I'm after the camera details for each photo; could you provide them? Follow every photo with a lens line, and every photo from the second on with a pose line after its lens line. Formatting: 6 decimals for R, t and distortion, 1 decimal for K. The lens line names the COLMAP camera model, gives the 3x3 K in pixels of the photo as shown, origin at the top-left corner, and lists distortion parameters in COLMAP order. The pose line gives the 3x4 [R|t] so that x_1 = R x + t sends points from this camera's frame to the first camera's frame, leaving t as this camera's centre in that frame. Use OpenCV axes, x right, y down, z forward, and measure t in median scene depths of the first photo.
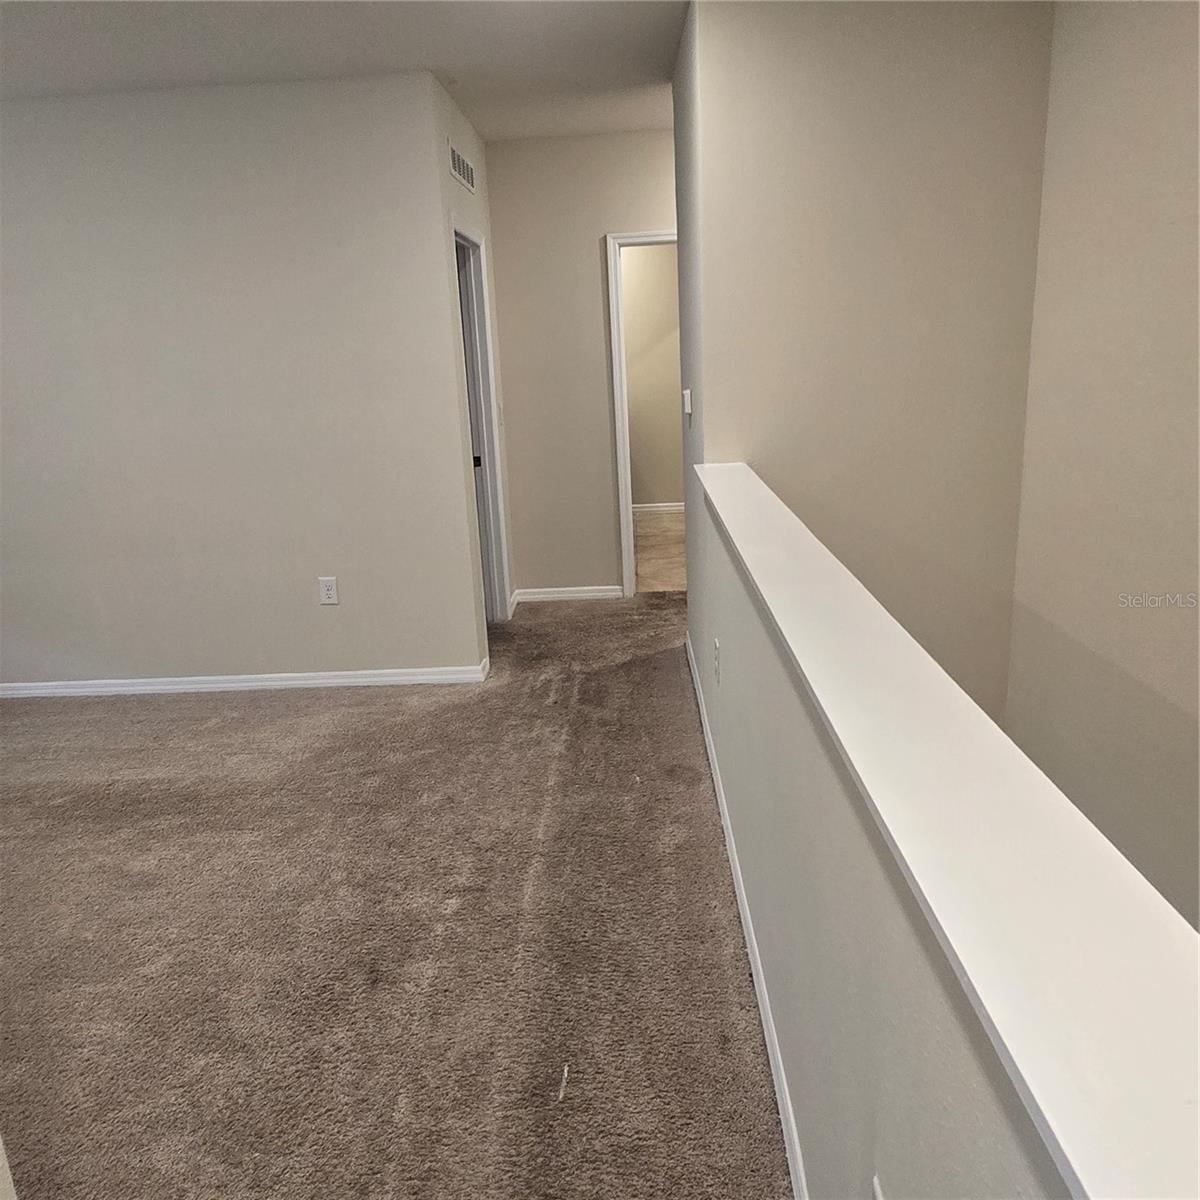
lens RADIAL K [[960.2, 0, 607.4], [0, 960.2, 597.0], [0, 0, 1]] dist [0.000422, 0.003298]
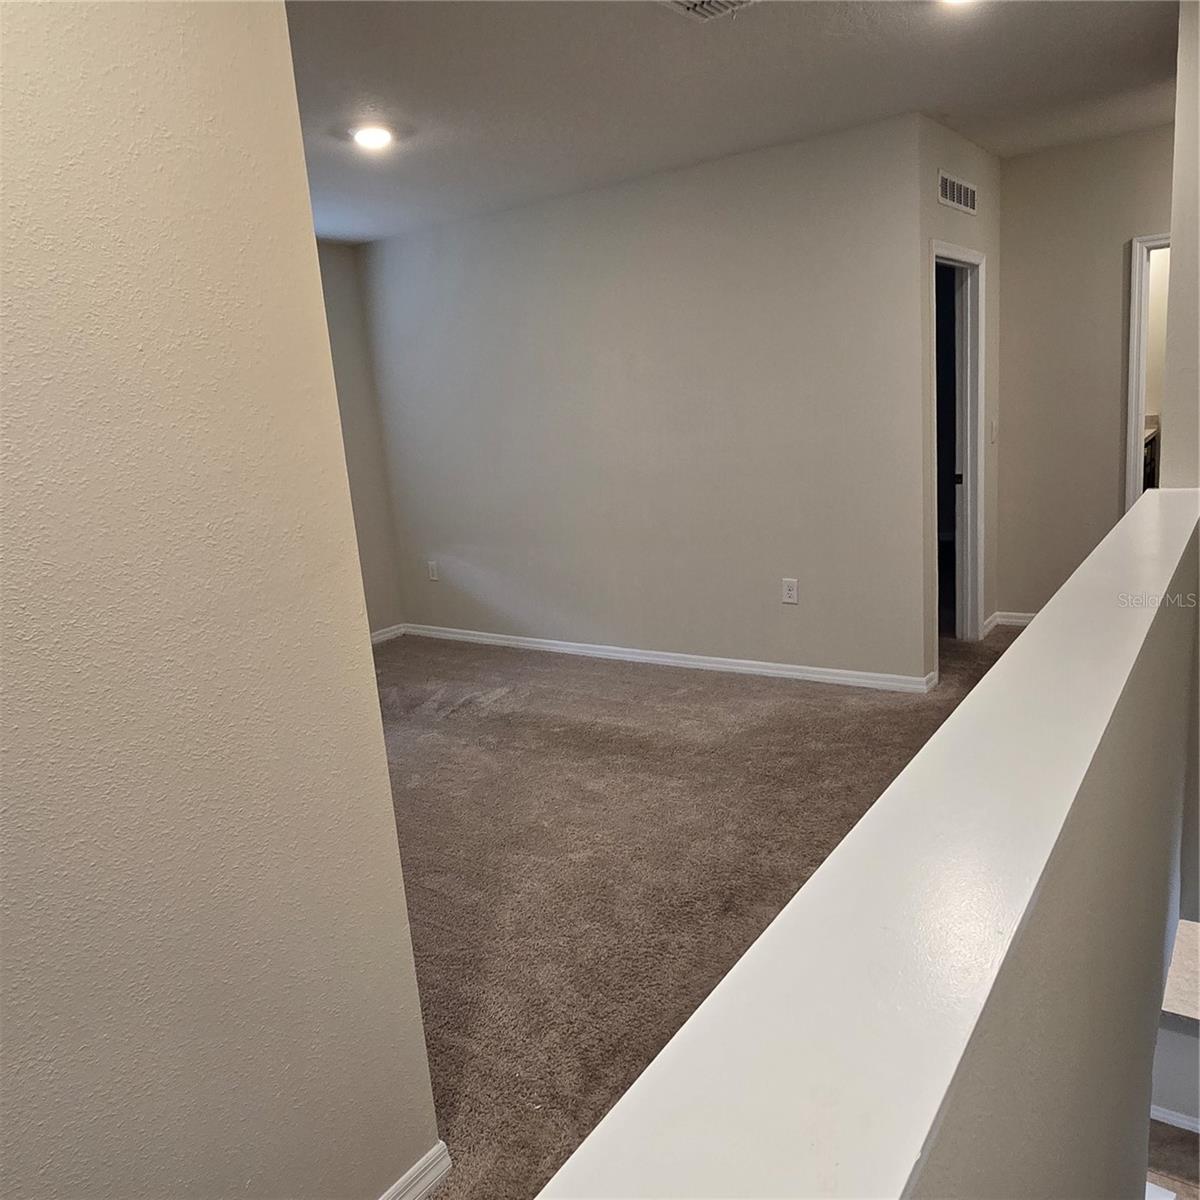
lens RADIAL K [[960.2, 0, 589.9], [0, 960.2, 600.5], [0, 0, 1]] dist [0.000422, 0.003298]
pose [[0.836087, 0.097520, -0.539859, 0.141648], [-0.102949, 0.994481, 0.020205, 0.006835], [0.538850, 0.038685, 0.841513, -0.071478]]
